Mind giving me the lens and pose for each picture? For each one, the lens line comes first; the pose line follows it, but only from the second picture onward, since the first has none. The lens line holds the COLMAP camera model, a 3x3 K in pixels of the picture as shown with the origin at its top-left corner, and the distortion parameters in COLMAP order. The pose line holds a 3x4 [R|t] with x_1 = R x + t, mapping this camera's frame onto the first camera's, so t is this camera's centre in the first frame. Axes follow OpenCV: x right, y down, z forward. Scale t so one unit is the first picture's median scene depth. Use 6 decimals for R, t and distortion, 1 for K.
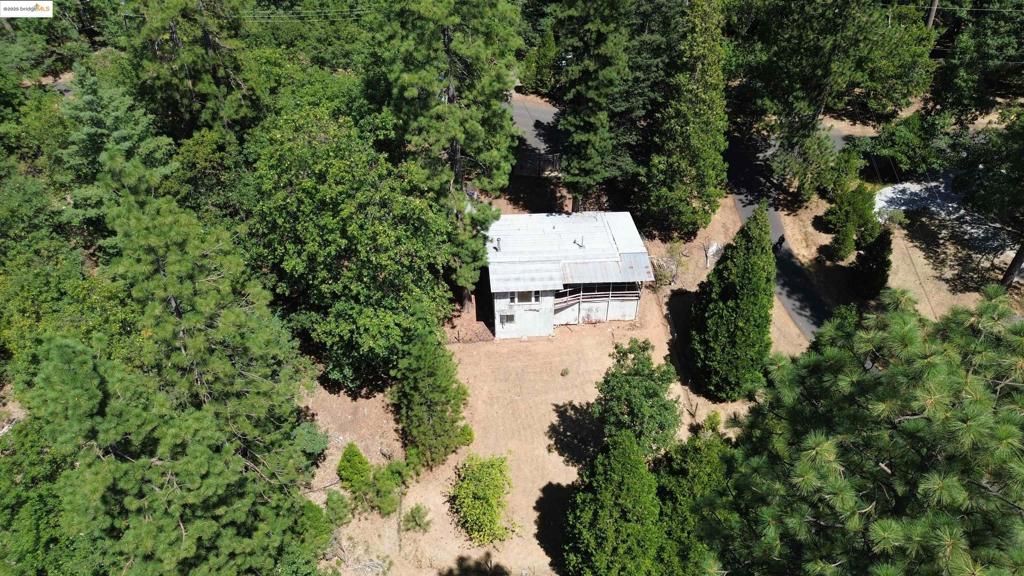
lens RADIAL K [[734.7, 0, 509.9], [0, 734.7, 286.2], [0, 0, 1]] dist [0.091006, -0.102930]
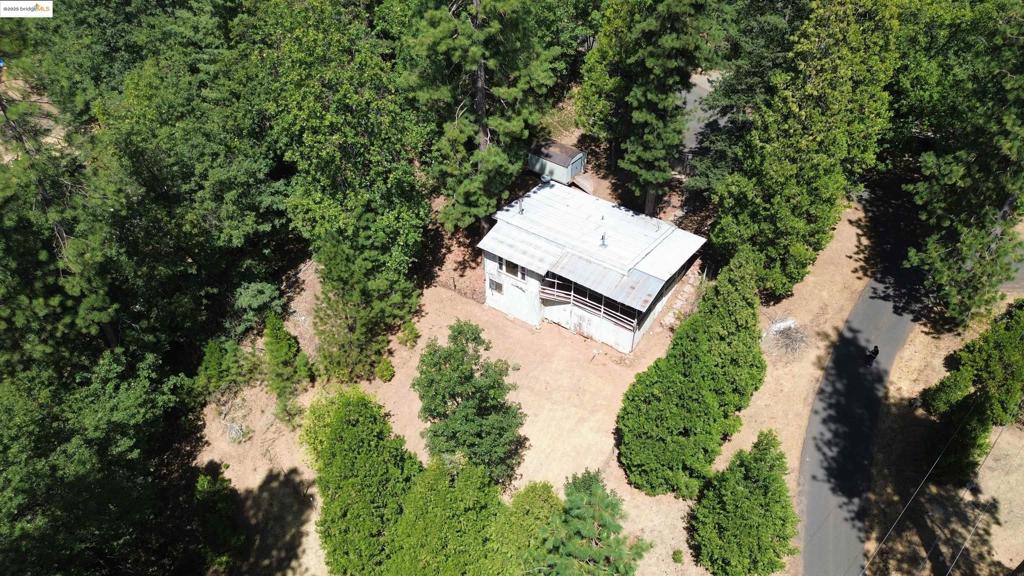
lens RADIAL K [[734.7, 0, 509.9], [0, 734.7, 286.2], [0, 0, 1]] dist [0.091006, -0.102930]
pose [[0.770636, 0.402626, -0.493976, 0.458139], [-0.410917, 0.906419, 0.097738, -0.050850], [0.487100, 0.127662, 0.863965, 0.235328]]
